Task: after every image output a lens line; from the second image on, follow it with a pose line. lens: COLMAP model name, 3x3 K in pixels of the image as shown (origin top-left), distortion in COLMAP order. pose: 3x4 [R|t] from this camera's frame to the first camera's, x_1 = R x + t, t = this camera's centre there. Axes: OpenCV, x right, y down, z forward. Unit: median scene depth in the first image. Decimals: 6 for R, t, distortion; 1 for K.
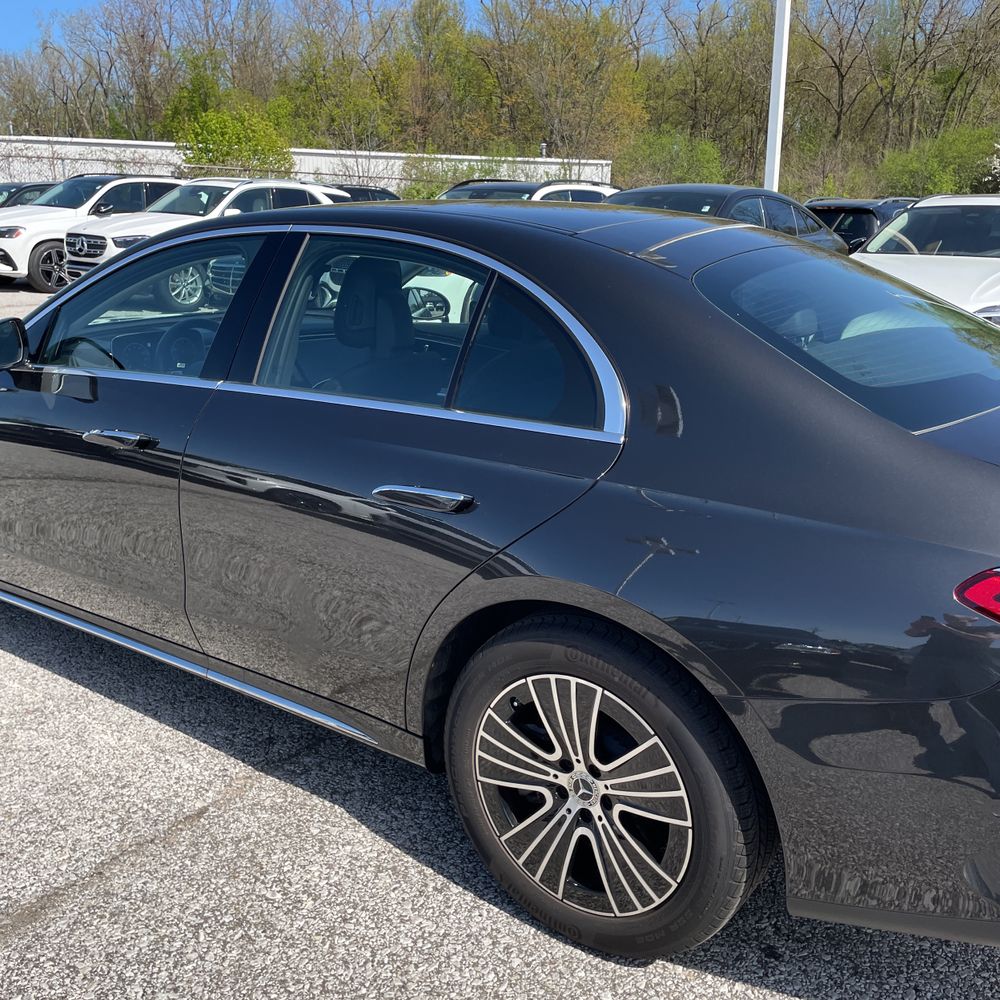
lens RADIAL K [[1015.2, 0, 497.6], [0, 1015.2, 491.4], [0, 0, 1]] dist [0.021155, 0.000000]
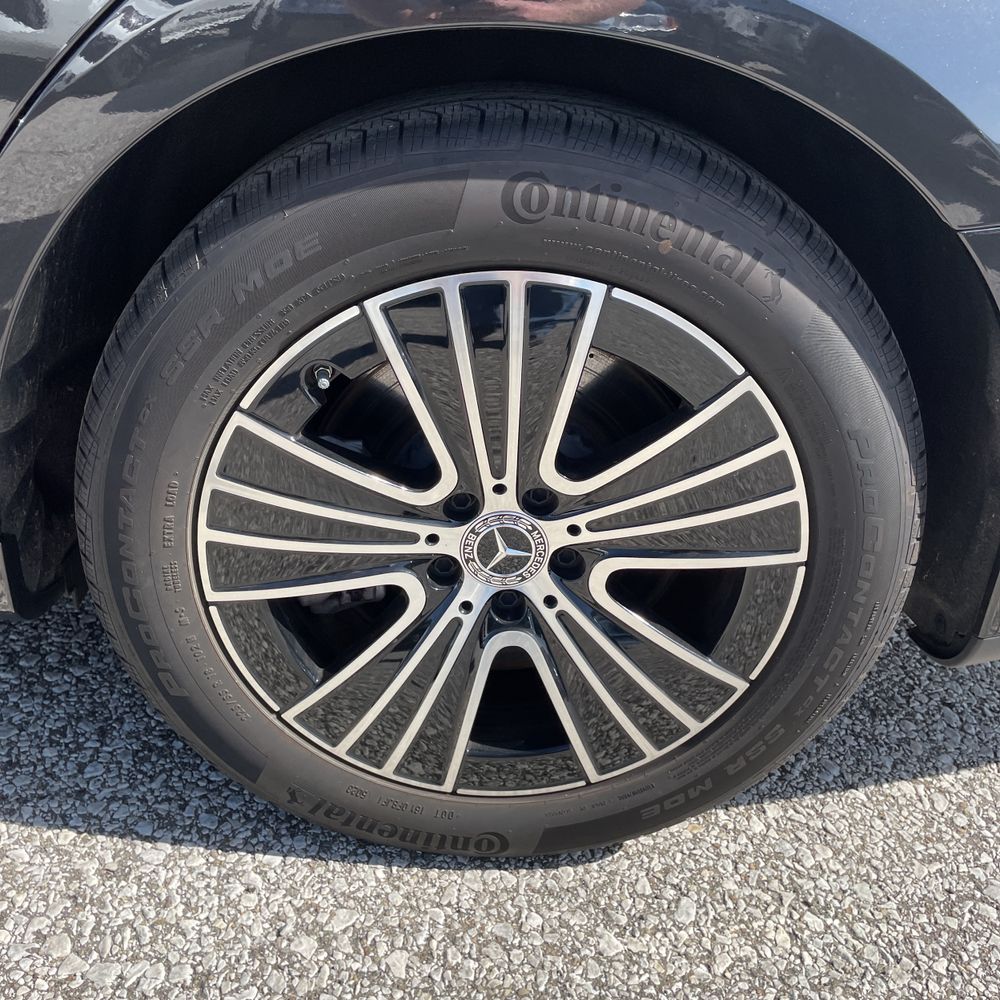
lens RADIAL K [[1015.2, 0, 490.4], [0, 1015.2, 480.8], [0, 0, 1]] dist [0.021155, 0.000000]
pose [[0.791639, -0.221377, 0.569473, -0.153853], [0.069718, 0.958693, 0.275766, 0.147561], [-0.606998, -0.178605, 0.774373, 0.678105]]
